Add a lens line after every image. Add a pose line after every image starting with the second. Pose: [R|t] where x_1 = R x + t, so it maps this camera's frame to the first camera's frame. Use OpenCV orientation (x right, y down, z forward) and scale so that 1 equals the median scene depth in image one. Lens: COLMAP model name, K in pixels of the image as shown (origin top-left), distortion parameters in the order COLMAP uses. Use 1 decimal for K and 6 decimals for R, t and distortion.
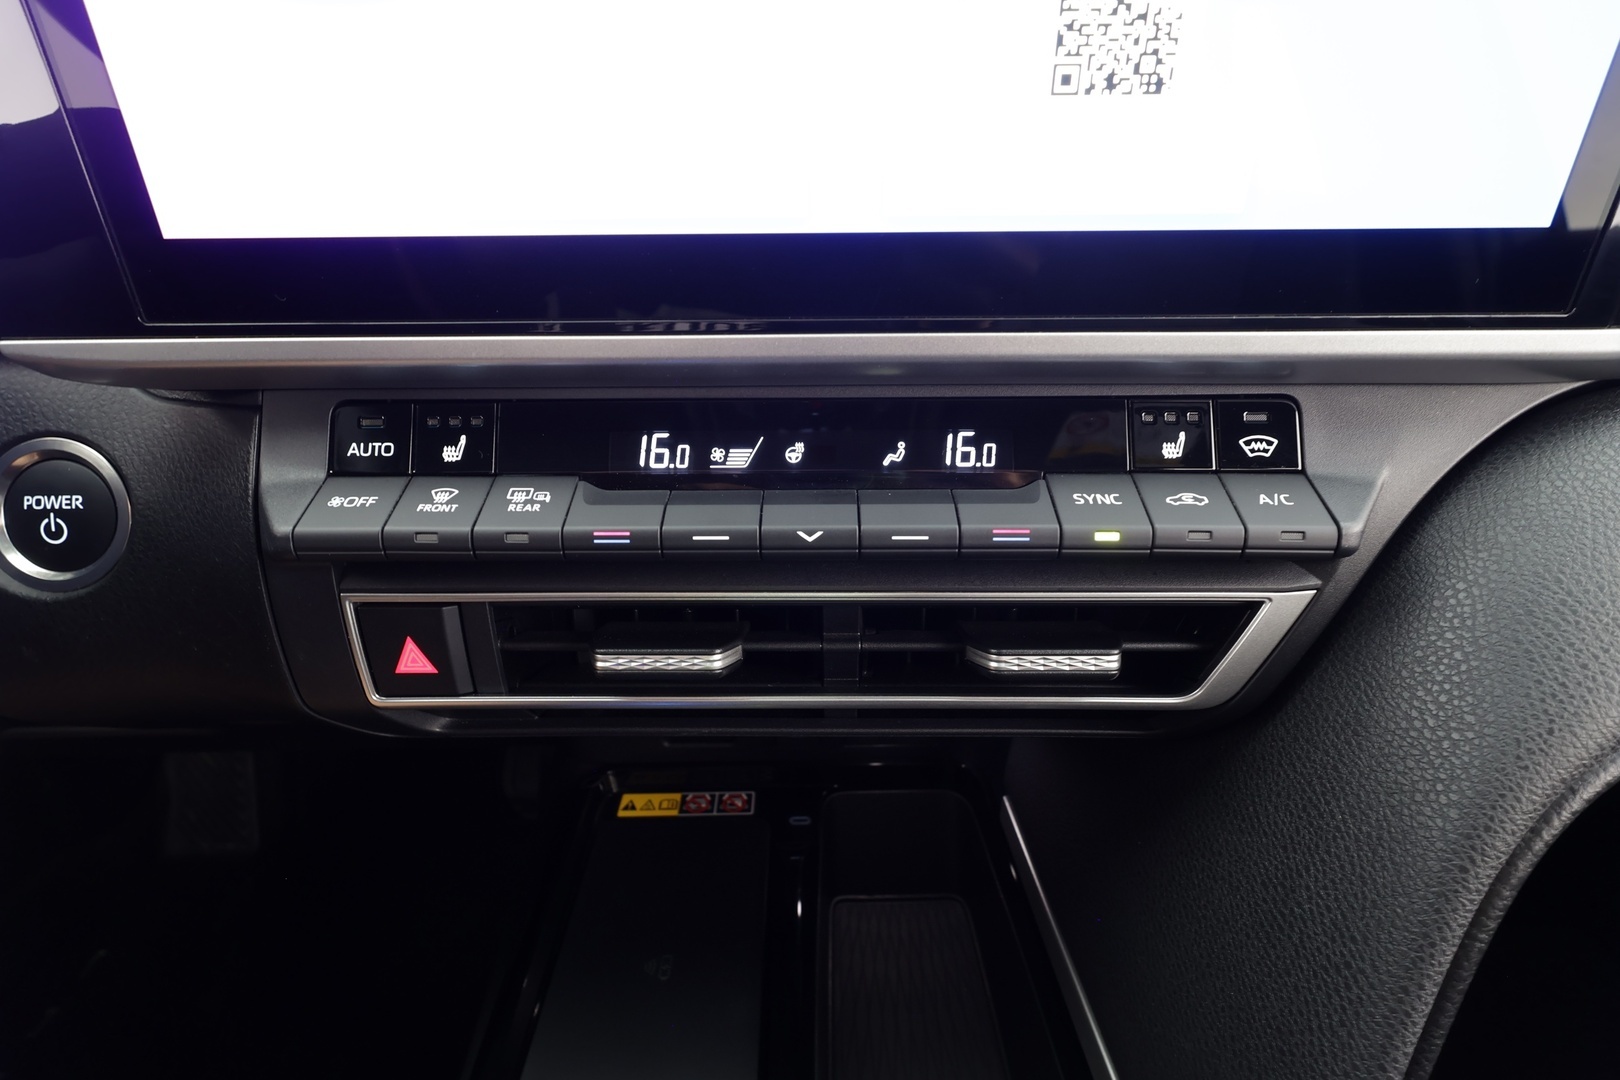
lens RADIAL K [[754.8, 0, 806.6], [0, 754.8, 542.7], [0, 0, 1]] dist [-0.000337, 0.001430]
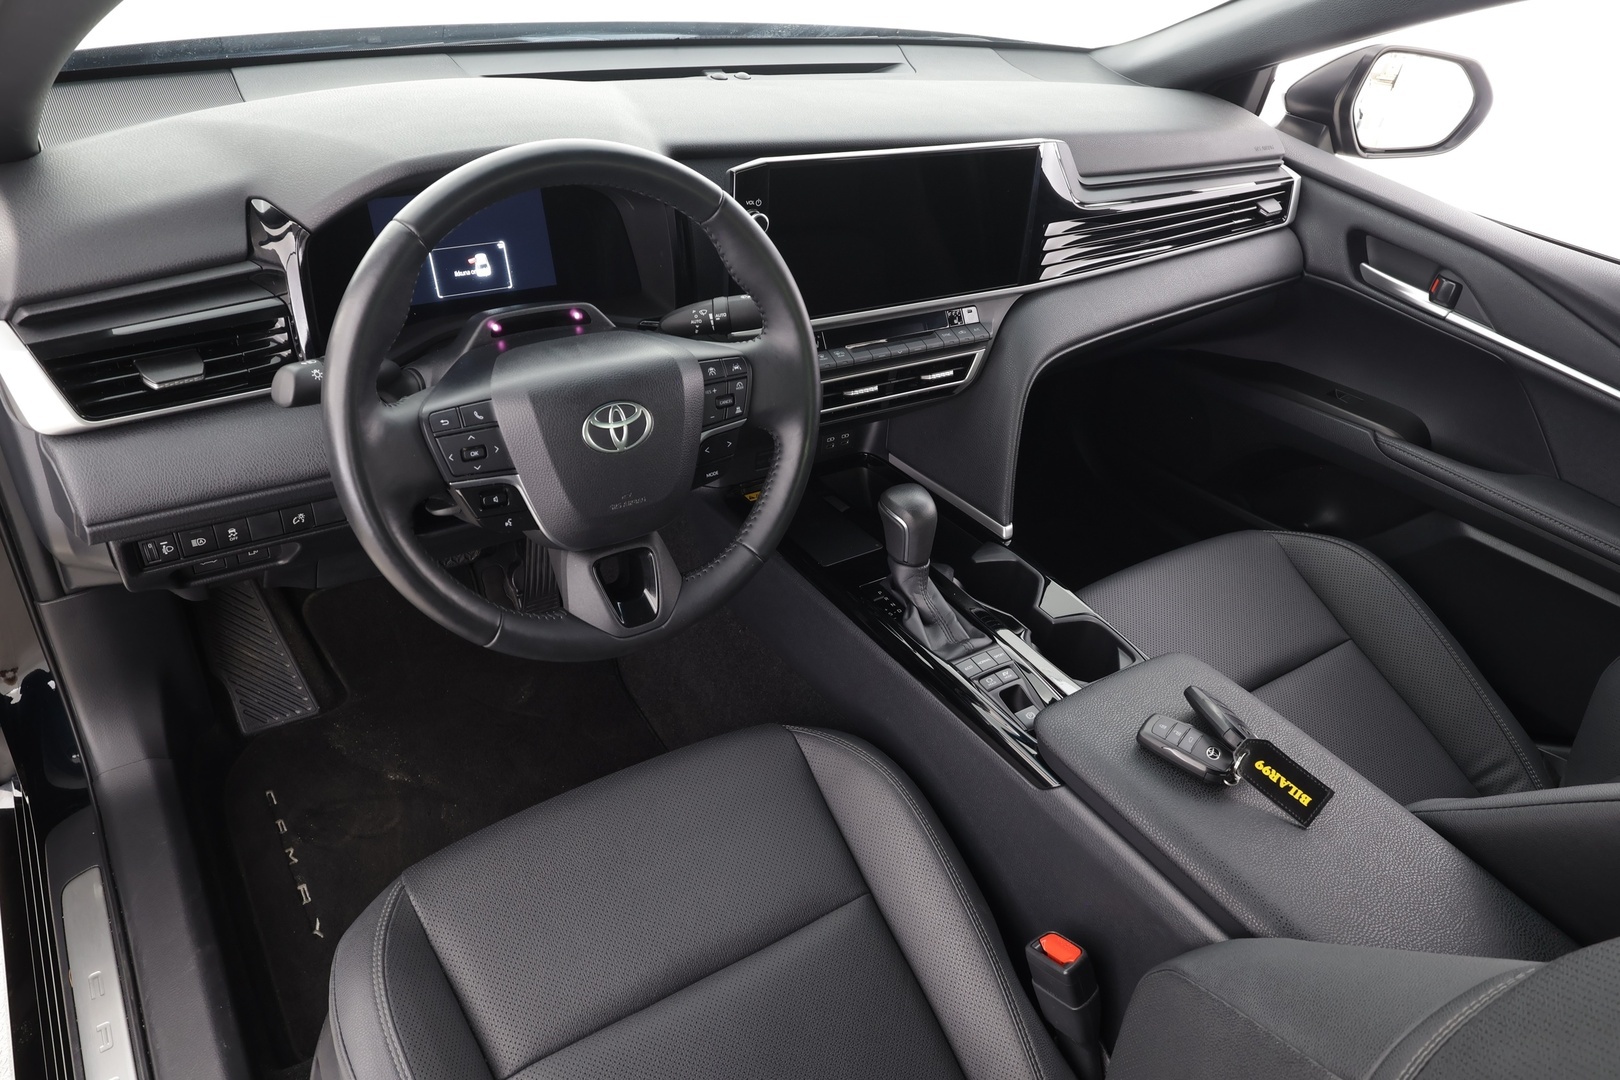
lens RADIAL K [[1063.3, 0, 808.7], [0, 1063.3, 539.1], [0, 0, 1]] dist [0.027000, -0.000096]
pose [[0.830620, -0.233358, 0.505584, -3.560977], [0.176149, 0.971440, 0.158985, -0.027703], [-0.528245, -0.042999, 0.848003, -3.754292]]
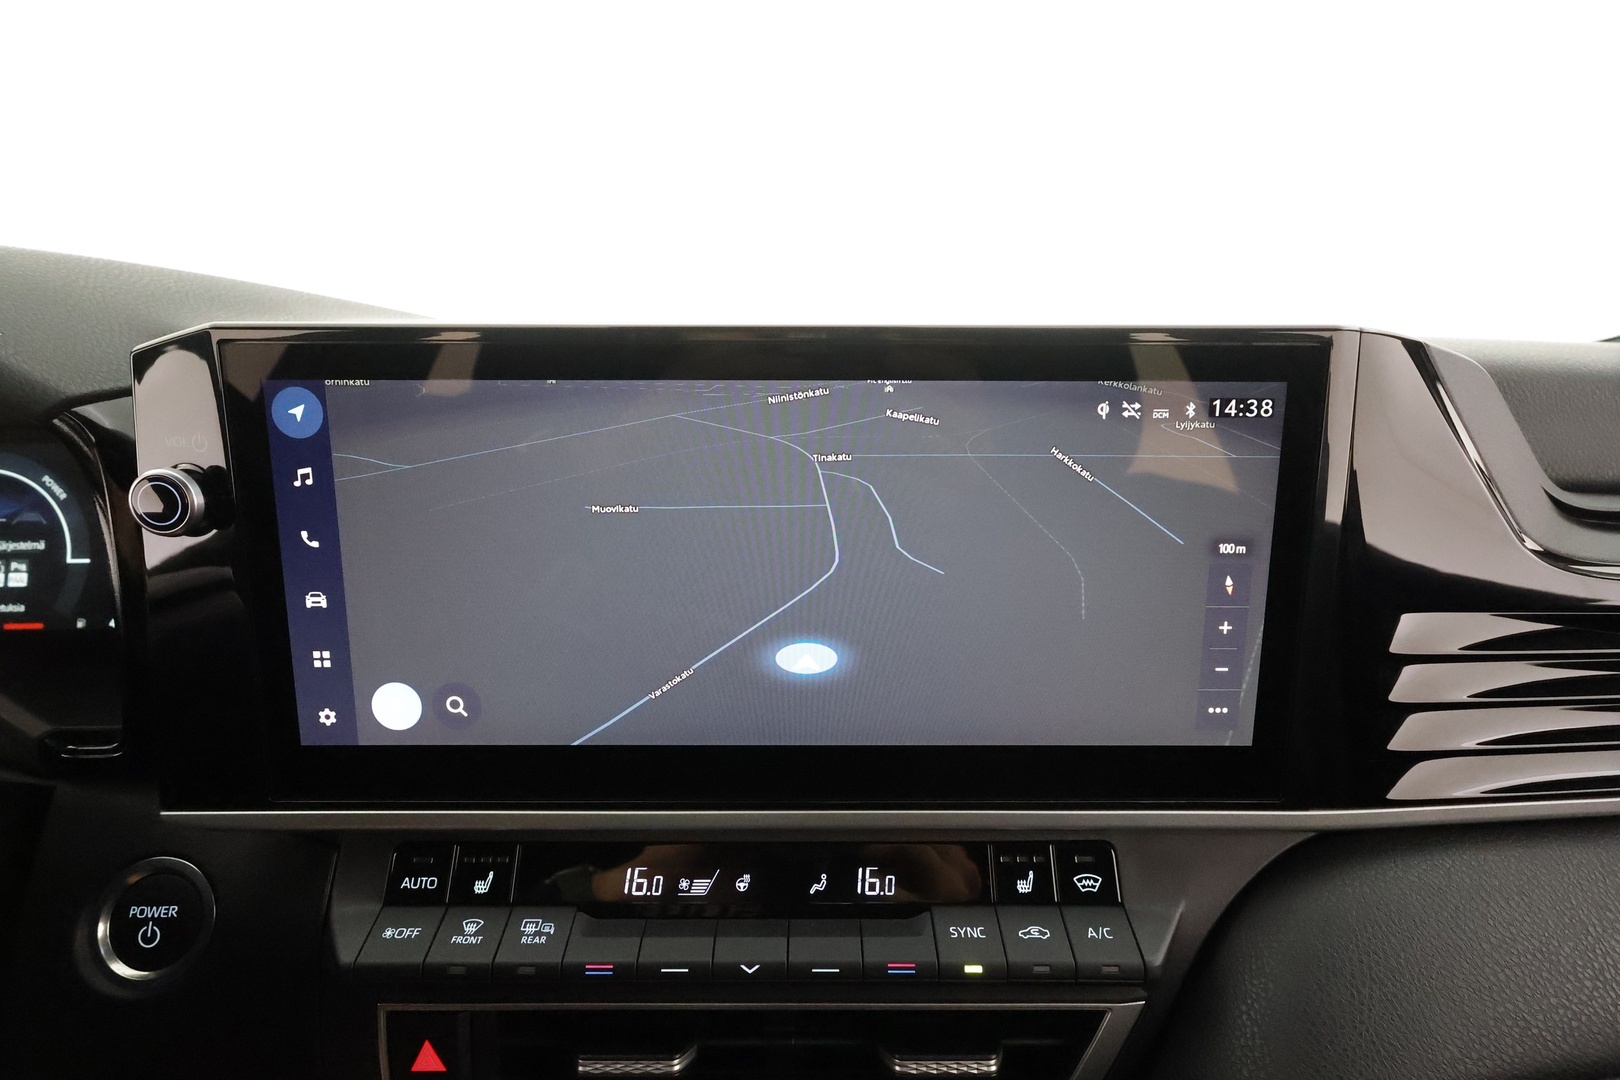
lens RADIAL K [[754.8, 0, 798.8], [0, 754.8, 545.7], [0, 0, 1]] dist [-0.000337, 0.001430]
pose [[0.999767, 0.009299, 0.019491, 0.051979], [-0.003844, 0.964753, -0.263129, -0.346580], [-0.021251, 0.262993, 0.964564, -0.437030]]
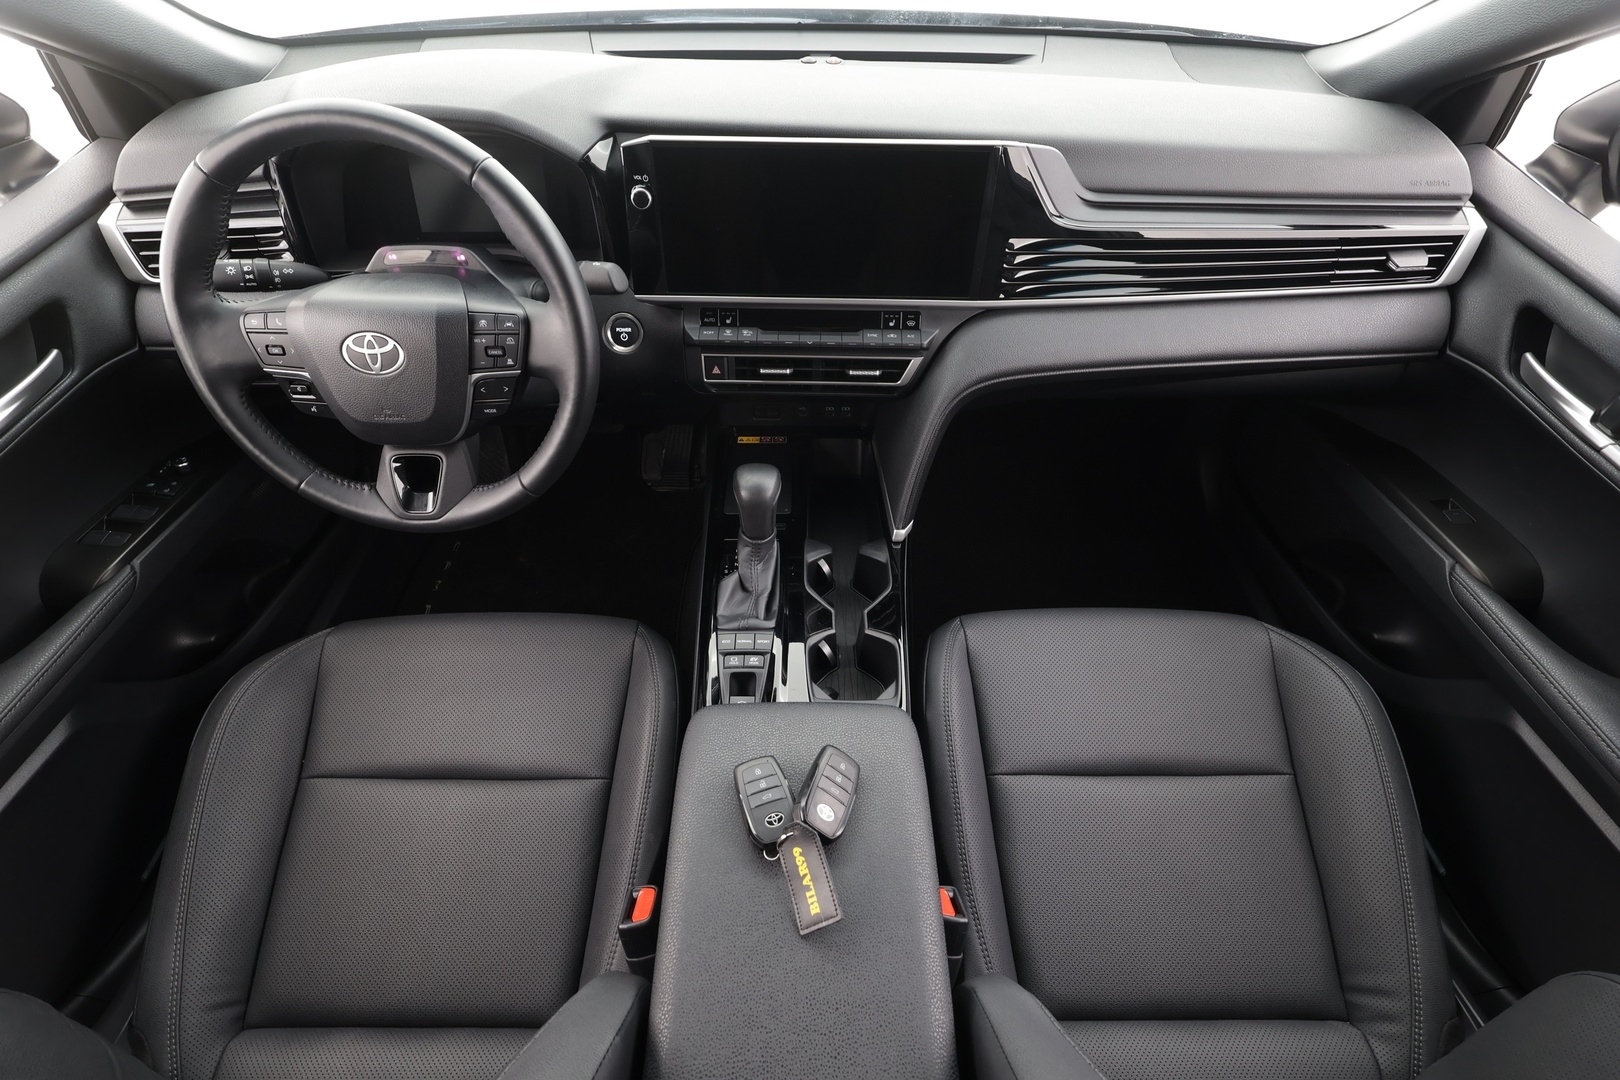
lens RADIAL K [[754.8, 0, 804.5], [0, 754.8, 546.0], [0, 0, 1]] dist [-0.000337, 0.001430]
pose [[0.999806, 0.016542, 0.010681, -0.053055], [-0.018789, 0.963726, 0.266232, -0.035373], [-0.005890, -0.266381, 0.963850, -3.565997]]
